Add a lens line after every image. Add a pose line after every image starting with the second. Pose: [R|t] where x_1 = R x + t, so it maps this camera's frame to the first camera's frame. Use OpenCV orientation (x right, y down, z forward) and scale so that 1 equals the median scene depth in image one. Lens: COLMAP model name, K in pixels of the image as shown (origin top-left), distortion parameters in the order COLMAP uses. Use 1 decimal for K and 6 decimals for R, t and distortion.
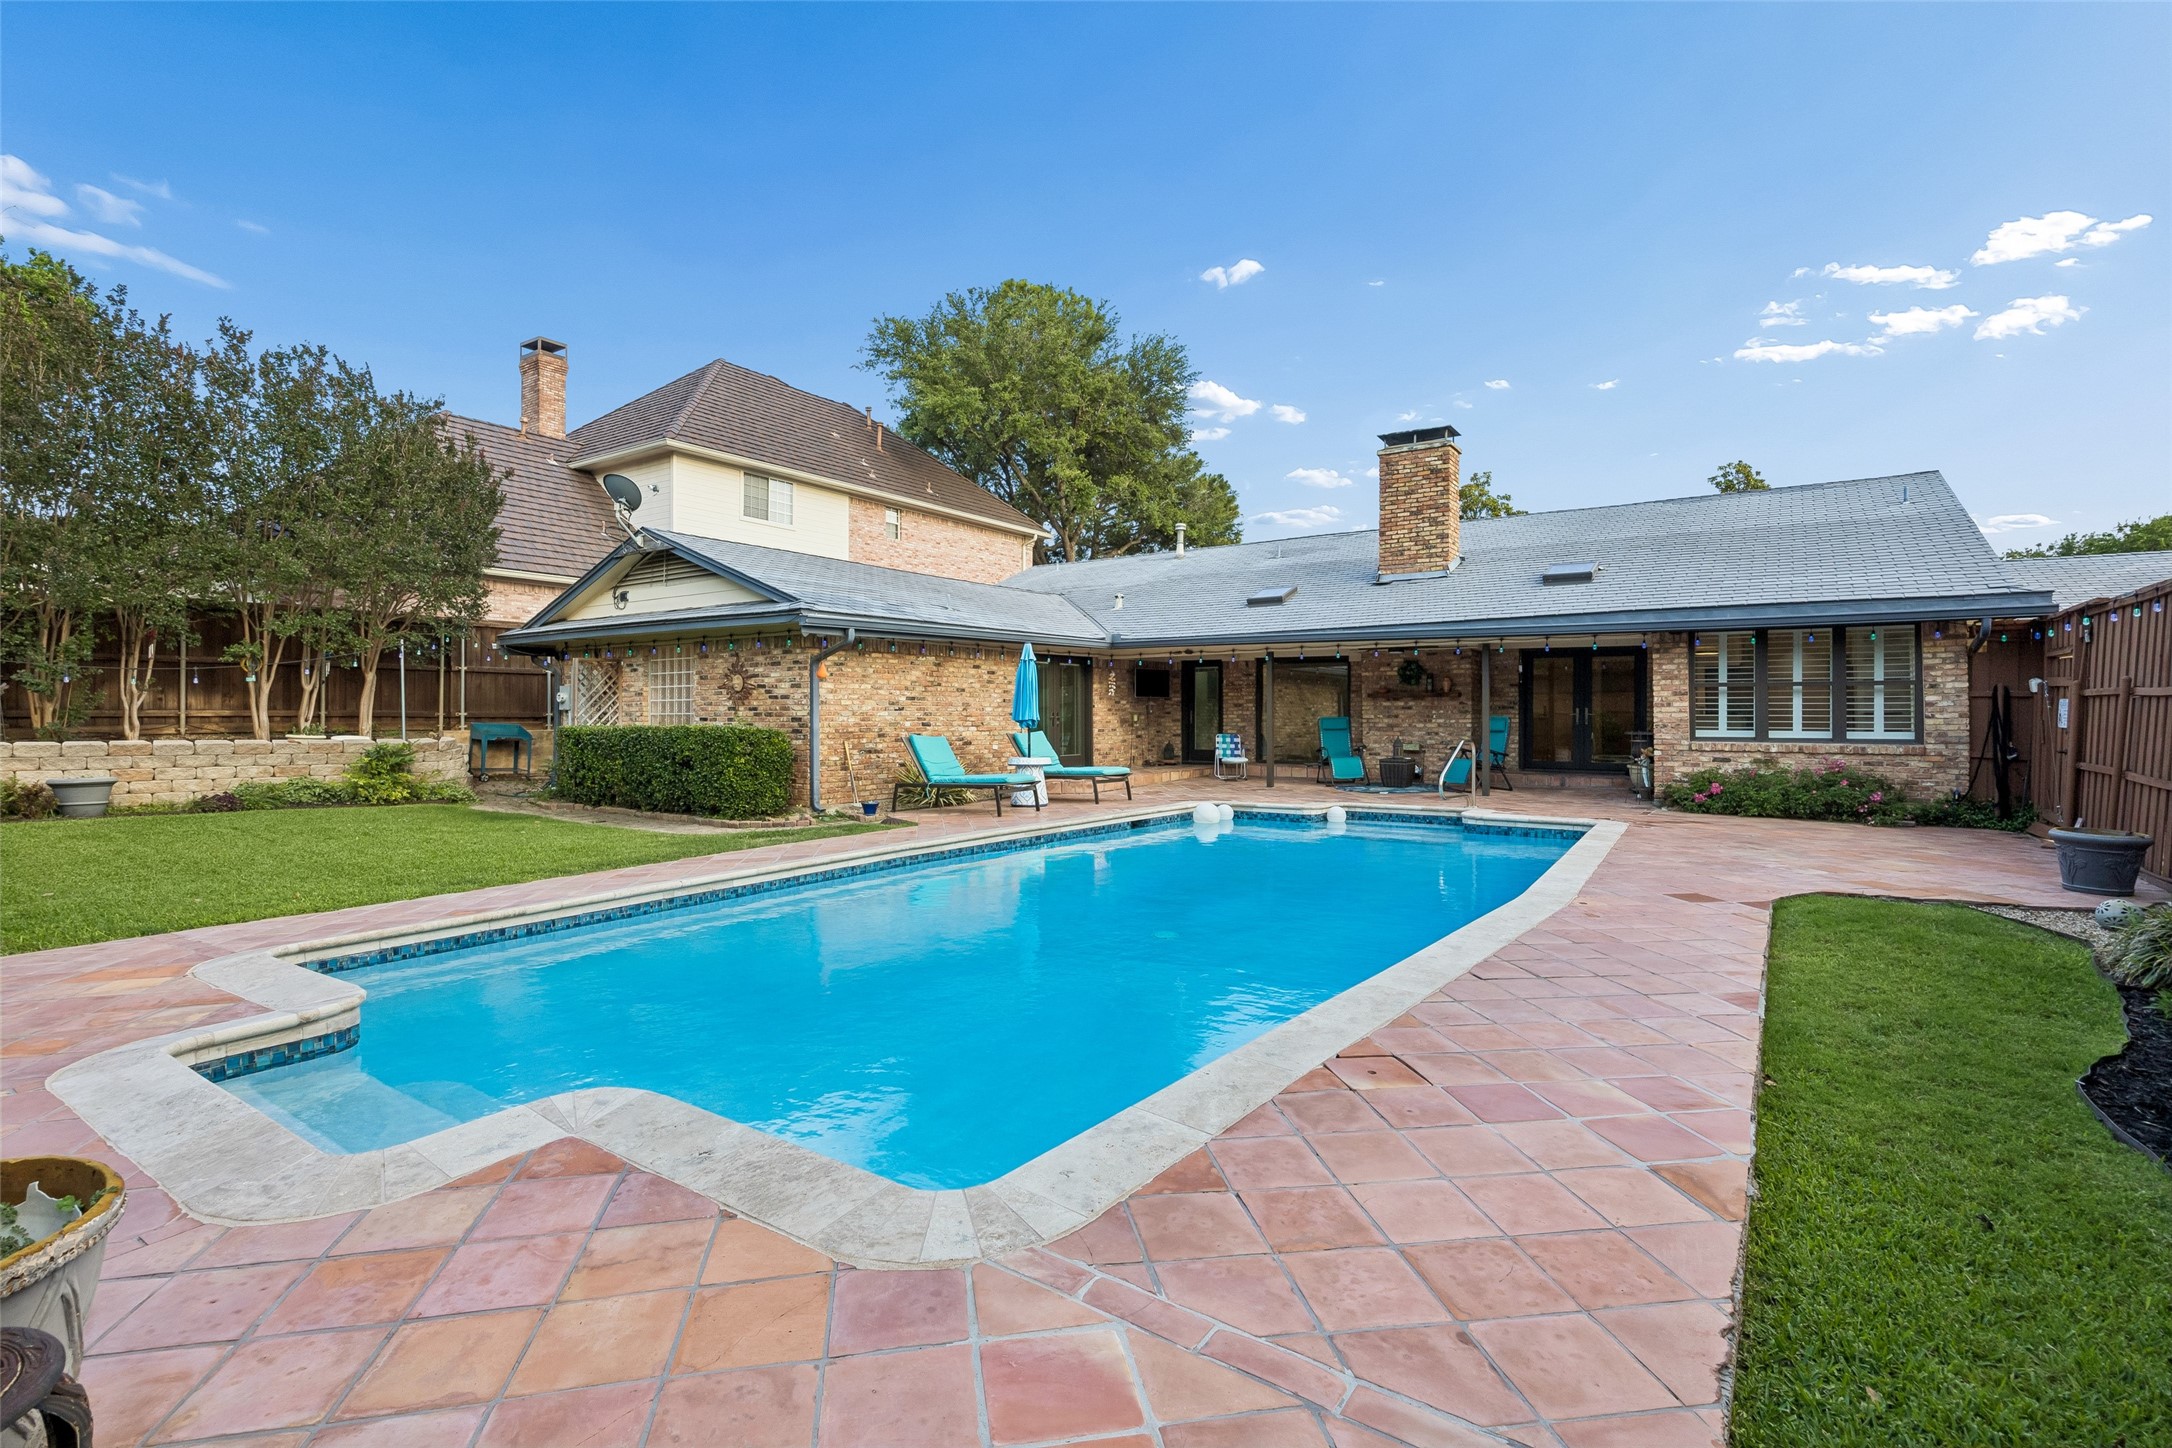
lens RADIAL K [[994.5, 0, 1086.0], [0, 994.5, 724.0], [0, 0, 1]] dist [-0.002512, -0.000210]
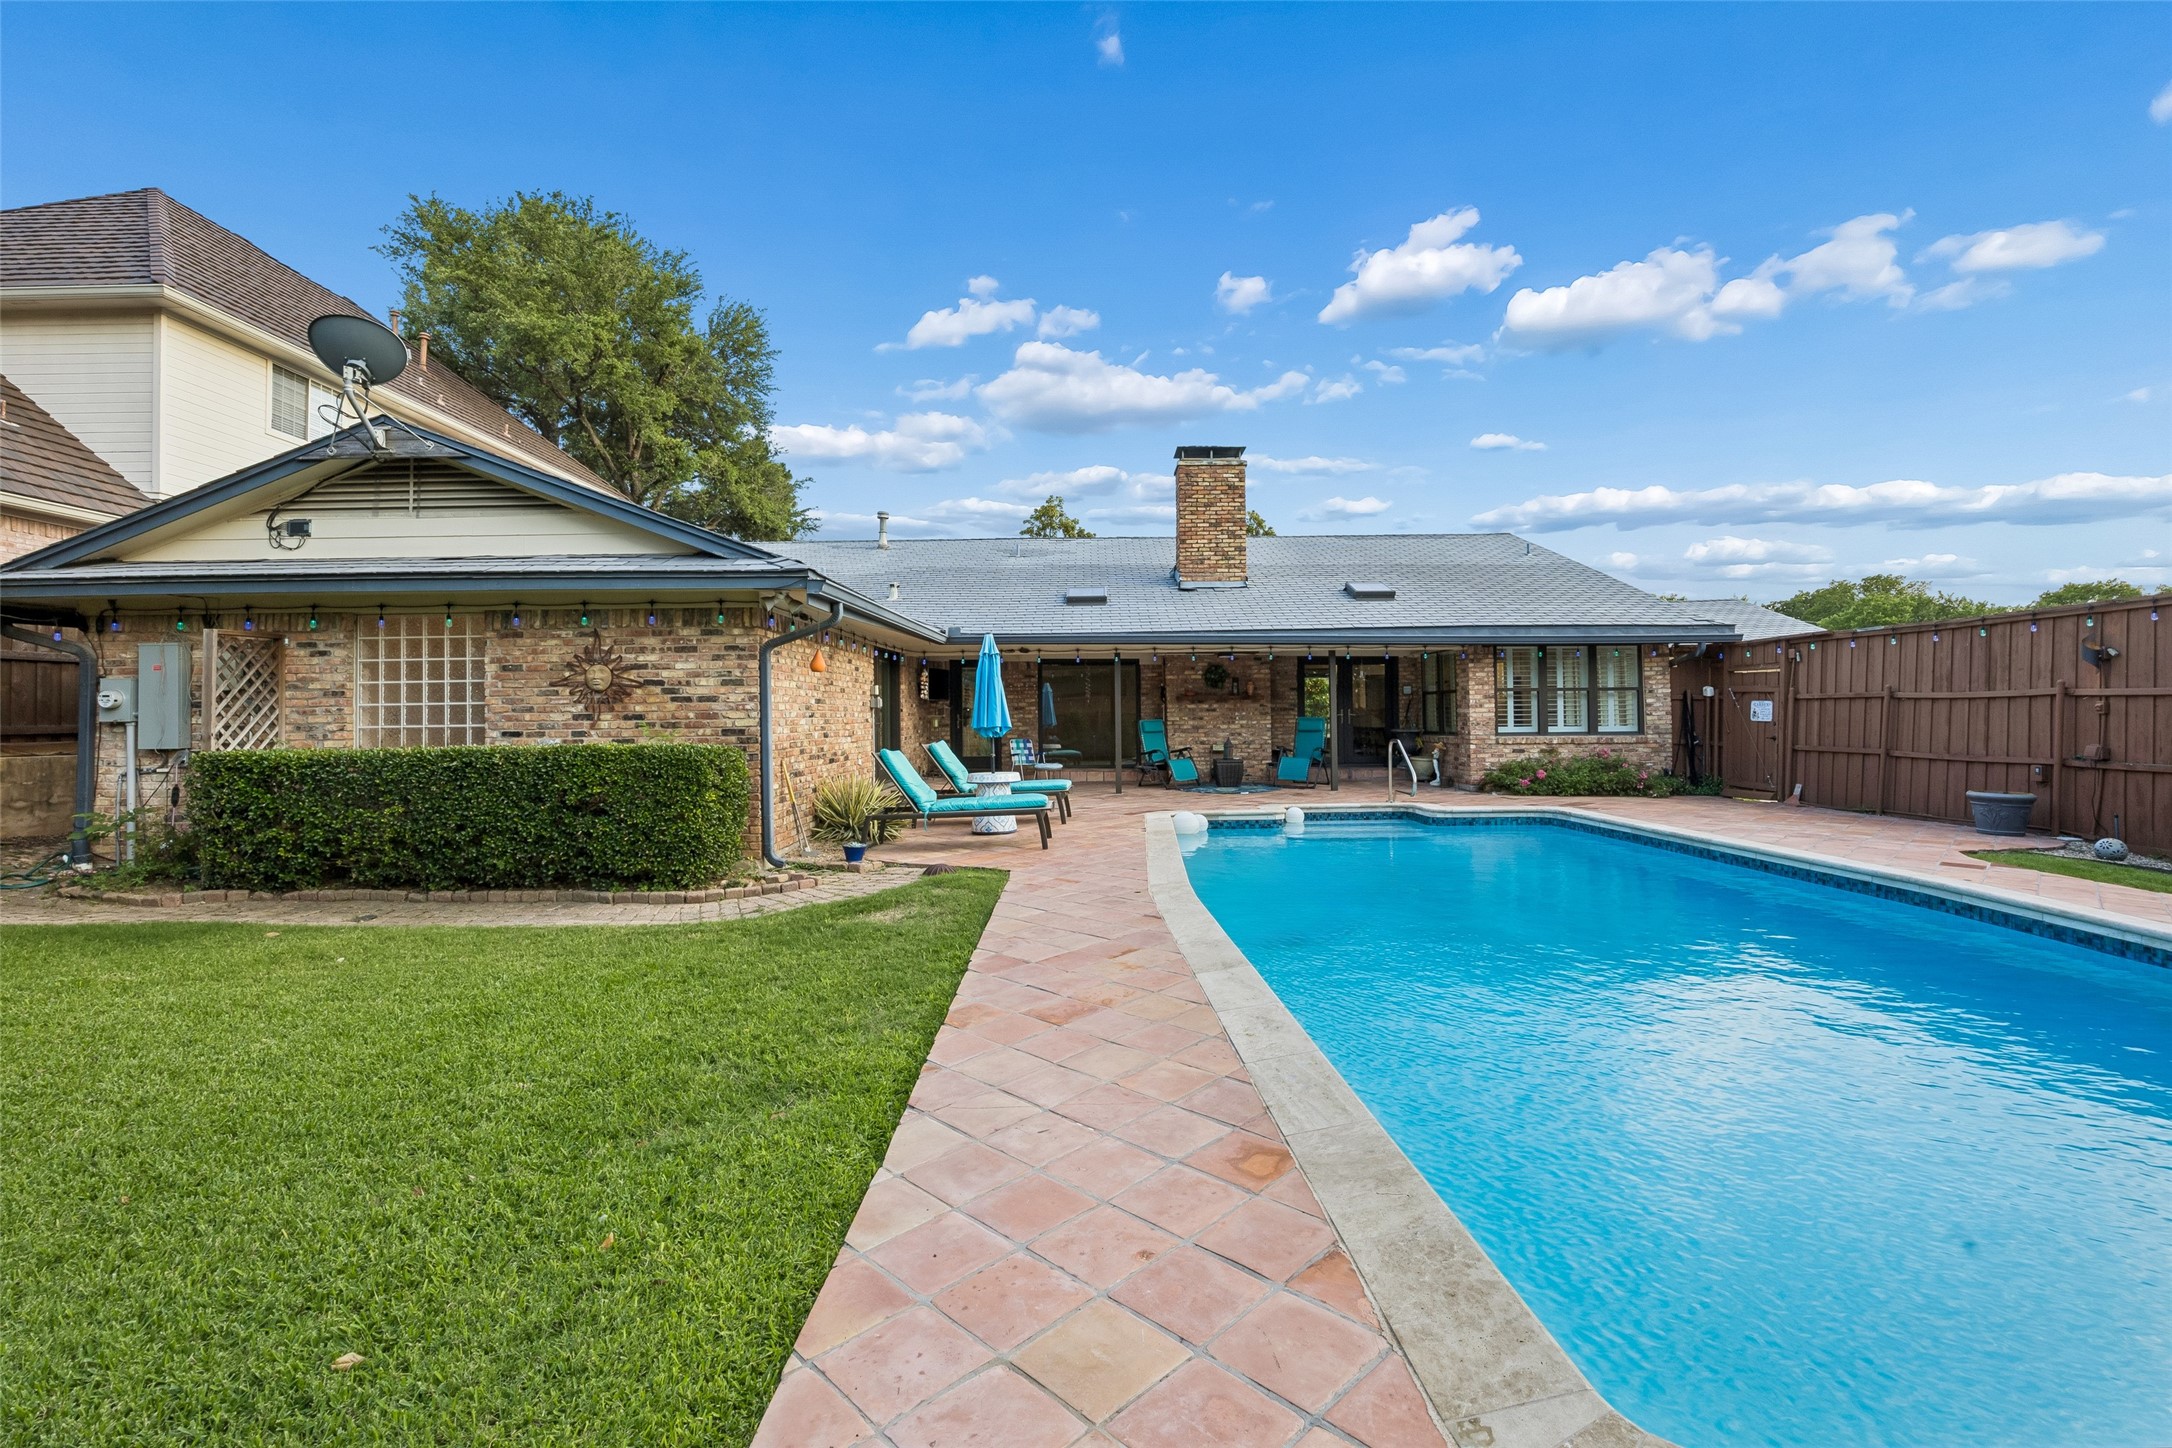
lens RADIAL K [[943.0, 0, 1086.0], [0, 943.0, 724.0], [0, 0, 1]] dist [-0.010921, -0.000156]
pose [[0.832375, -0.013838, 0.554040, -0.410938], [0.015036, 0.999884, 0.002383, -0.007125], [-0.554008, 0.006347, 0.832487, 0.300989]]
